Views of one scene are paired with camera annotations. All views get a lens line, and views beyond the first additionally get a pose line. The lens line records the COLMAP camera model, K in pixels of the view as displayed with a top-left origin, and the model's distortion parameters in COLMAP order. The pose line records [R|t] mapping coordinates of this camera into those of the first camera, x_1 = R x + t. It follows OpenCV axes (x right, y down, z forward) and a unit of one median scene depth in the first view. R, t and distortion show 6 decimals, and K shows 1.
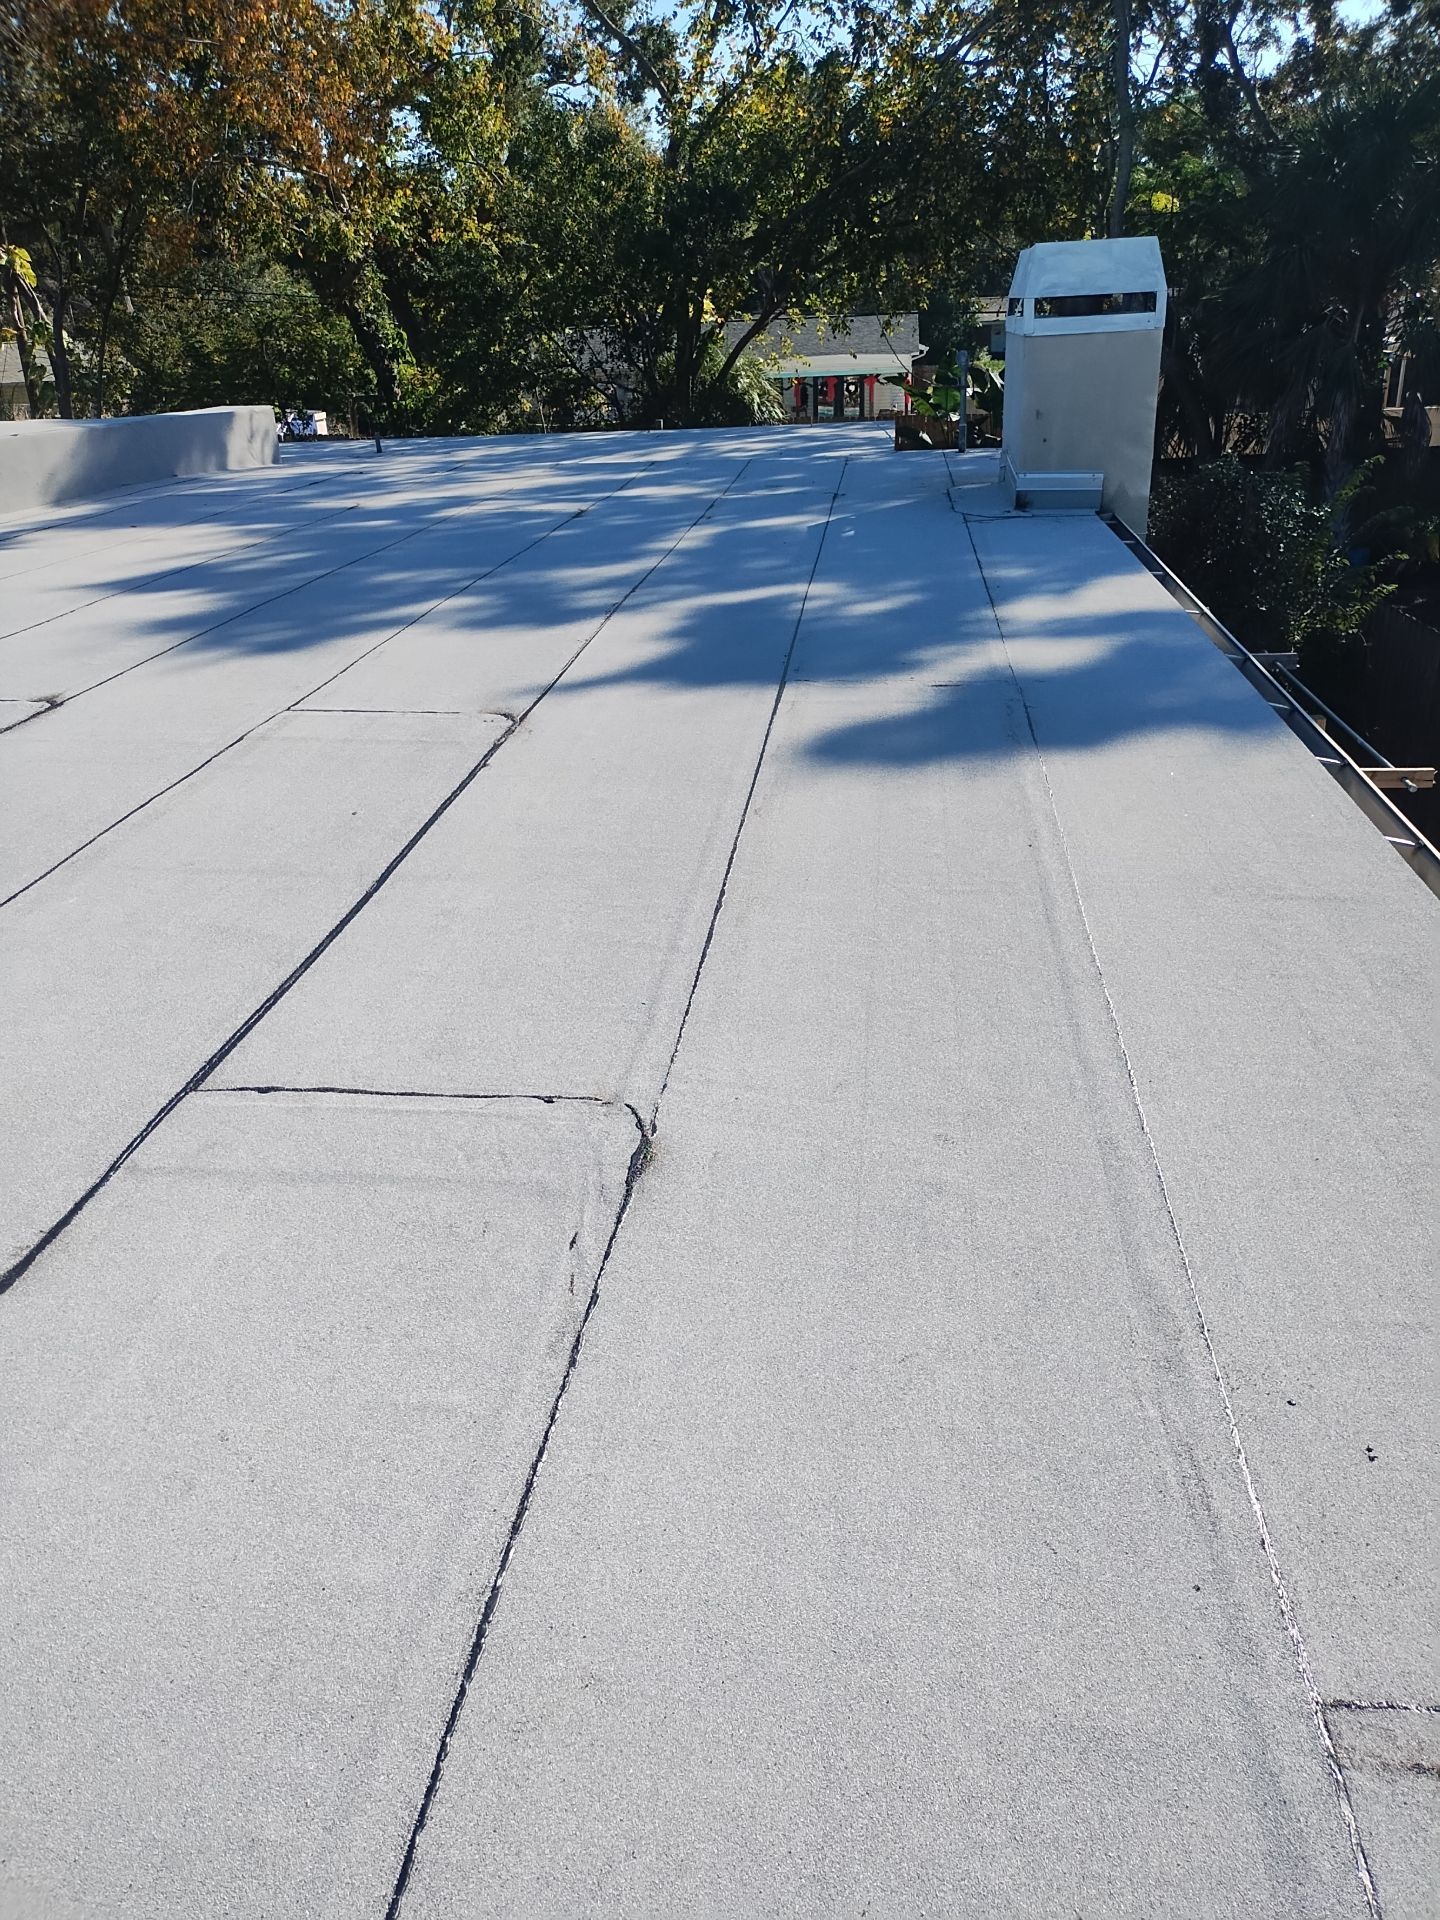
lens RADIAL K [[1433.2, 0, 730.5], [0, 1433.2, 964.1], [0, 0, 1]] dist [0.037243, -0.036282]
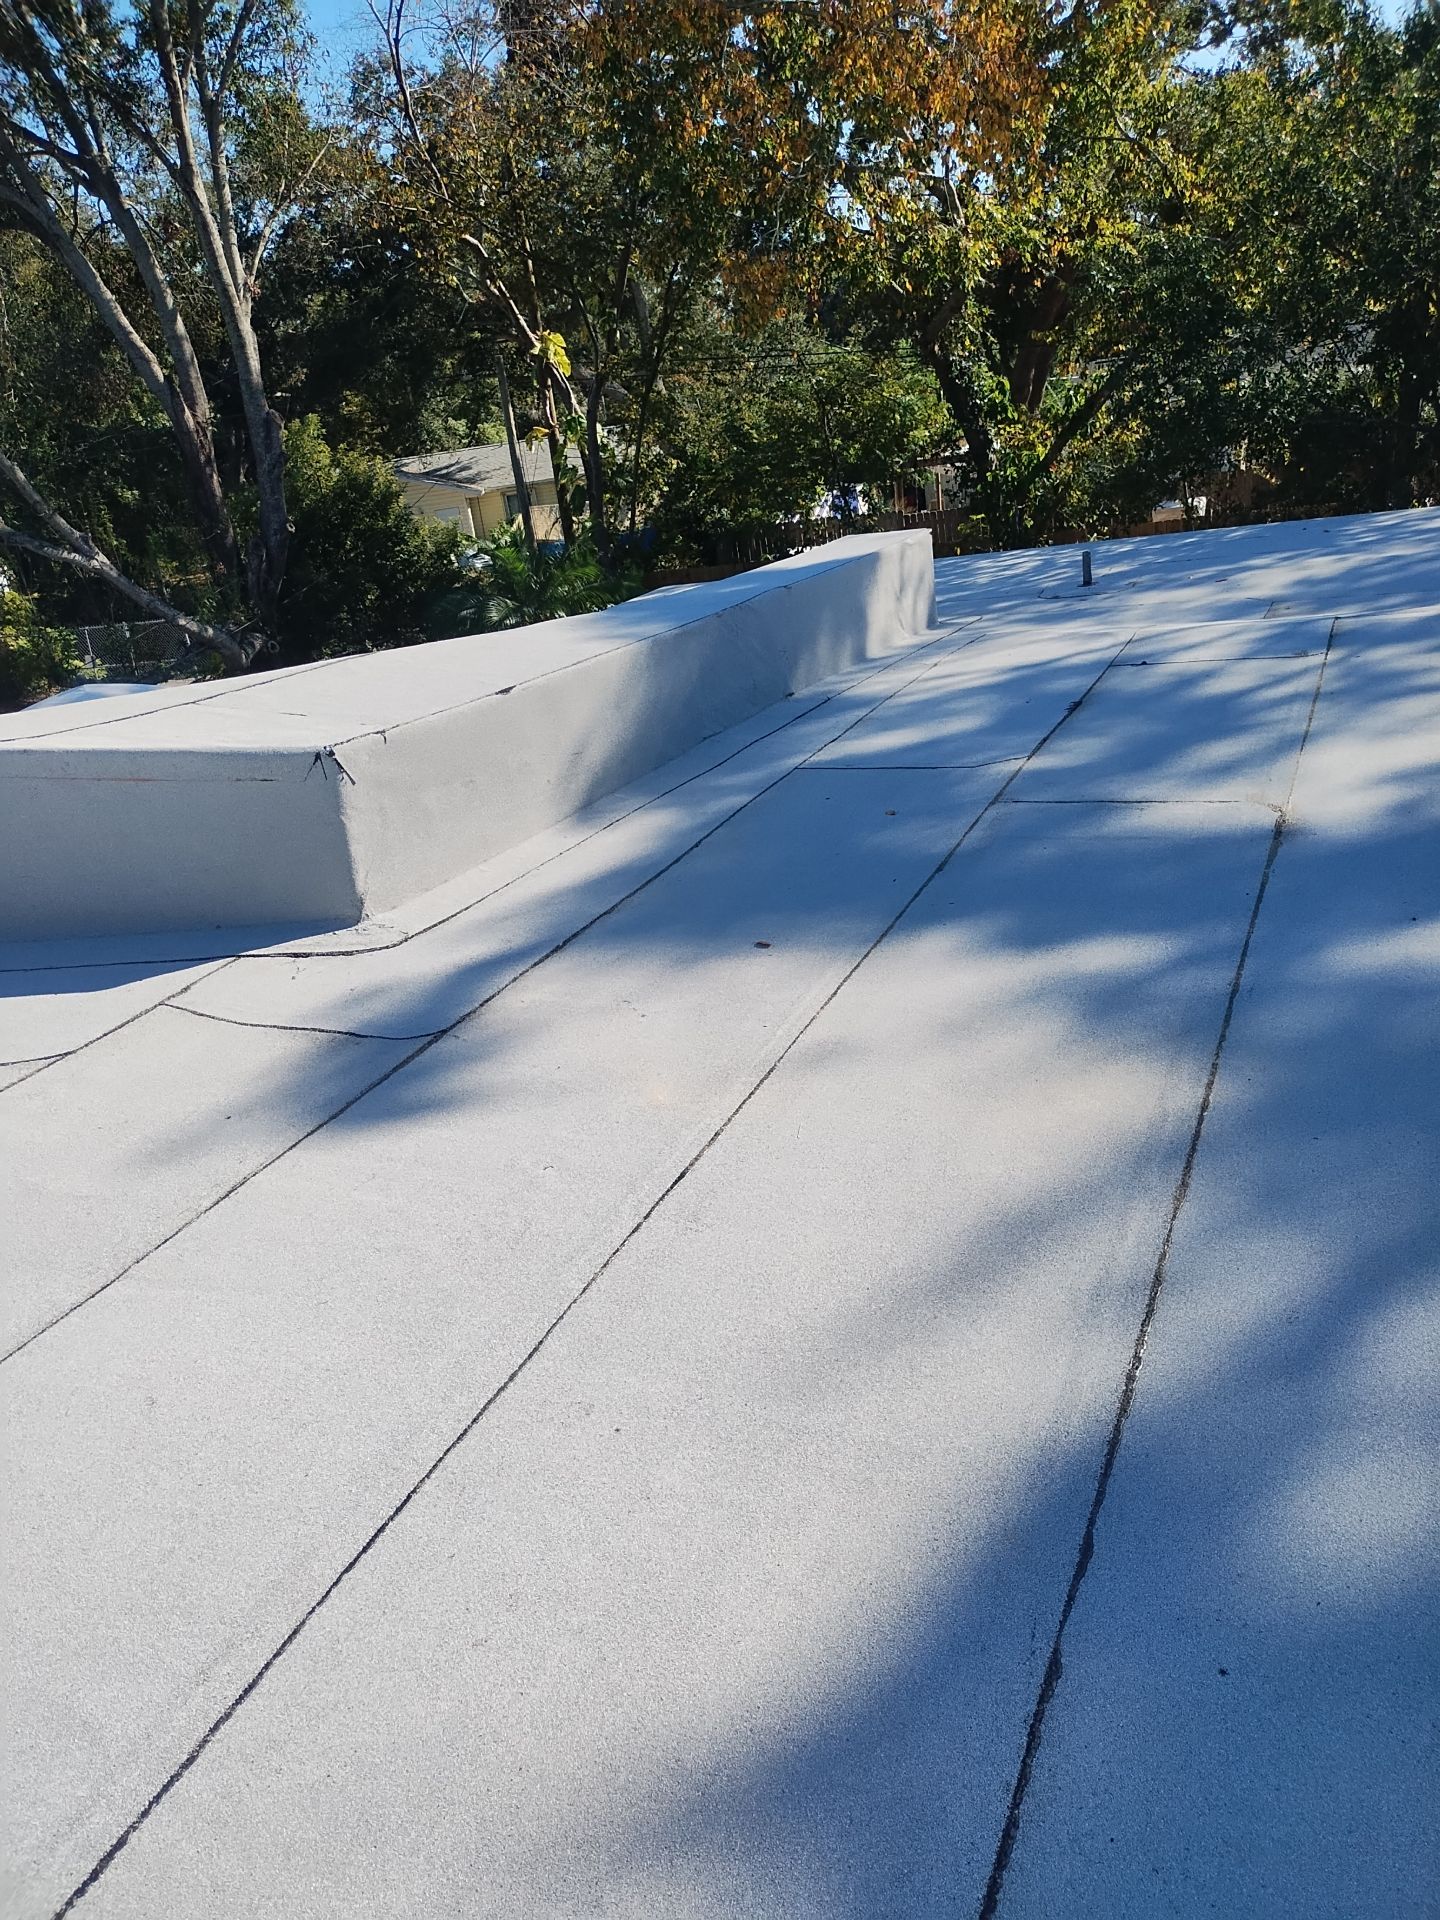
lens RADIAL K [[1433.2, 0, 727.9], [0, 1433.2, 972.0], [0, 0, 1]] dist [0.037243, -0.036282]
pose [[0.946763, 0.024986, -0.320962, -0.120603], [-0.031687, 0.999375, -0.015670, -0.116514], [0.320370, 0.025006, 0.946963, 0.255560]]
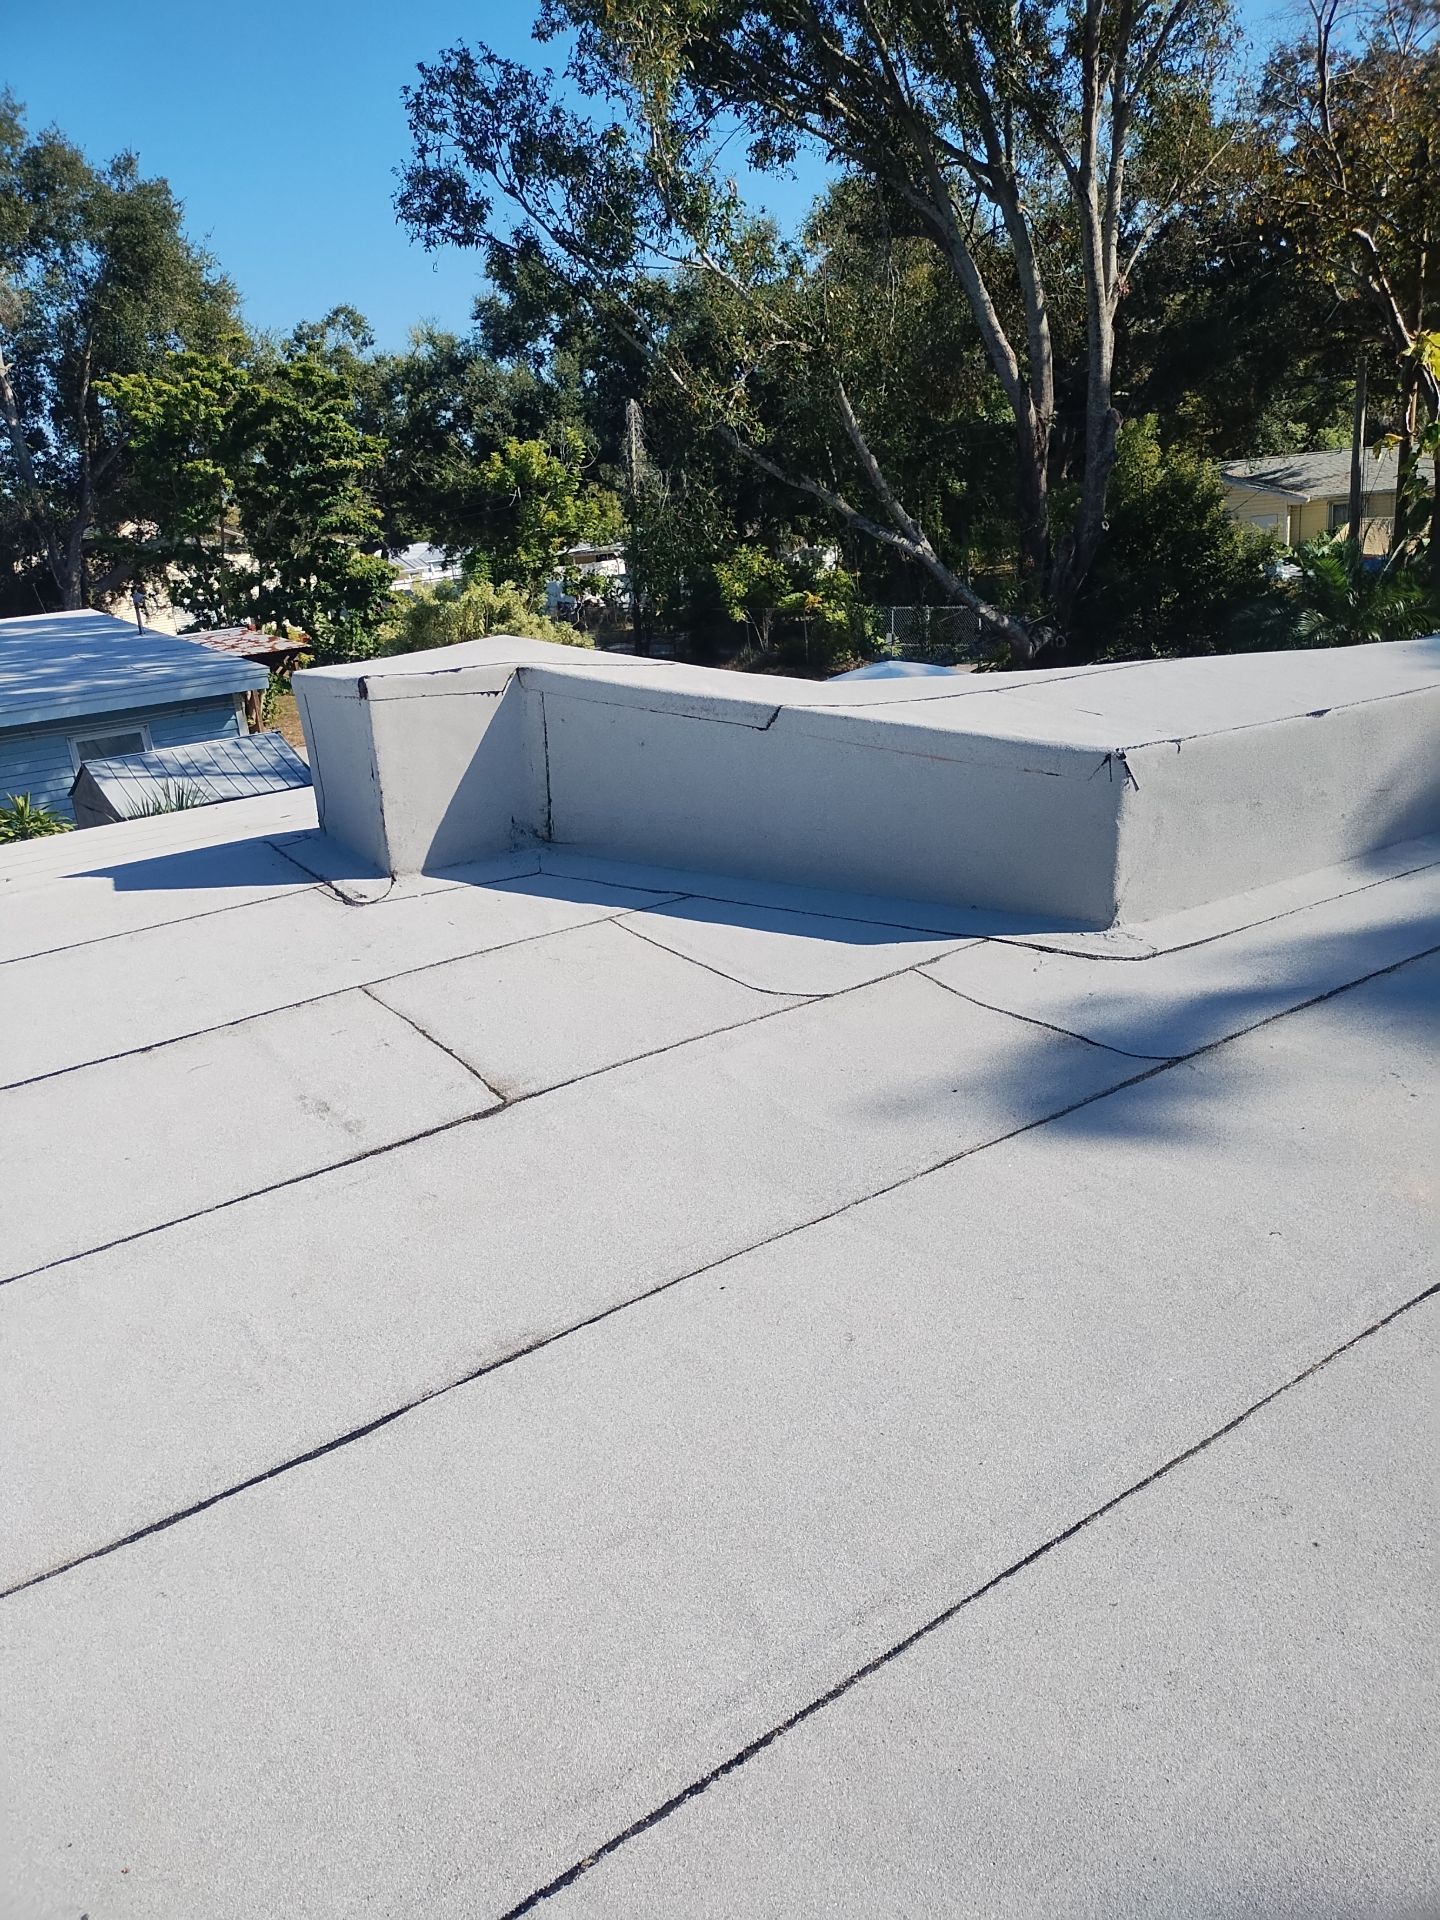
lens RADIAL K [[1433.2, 0, 717.1], [0, 1433.2, 972.1], [0, 0, 1]] dist [0.037243, -0.036282]
pose [[0.663929, 0.205913, -0.718887, -0.126868], [-0.243536, 0.968471, 0.052485, -0.116310], [0.707028, 0.140228, 0.693143, 0.254190]]
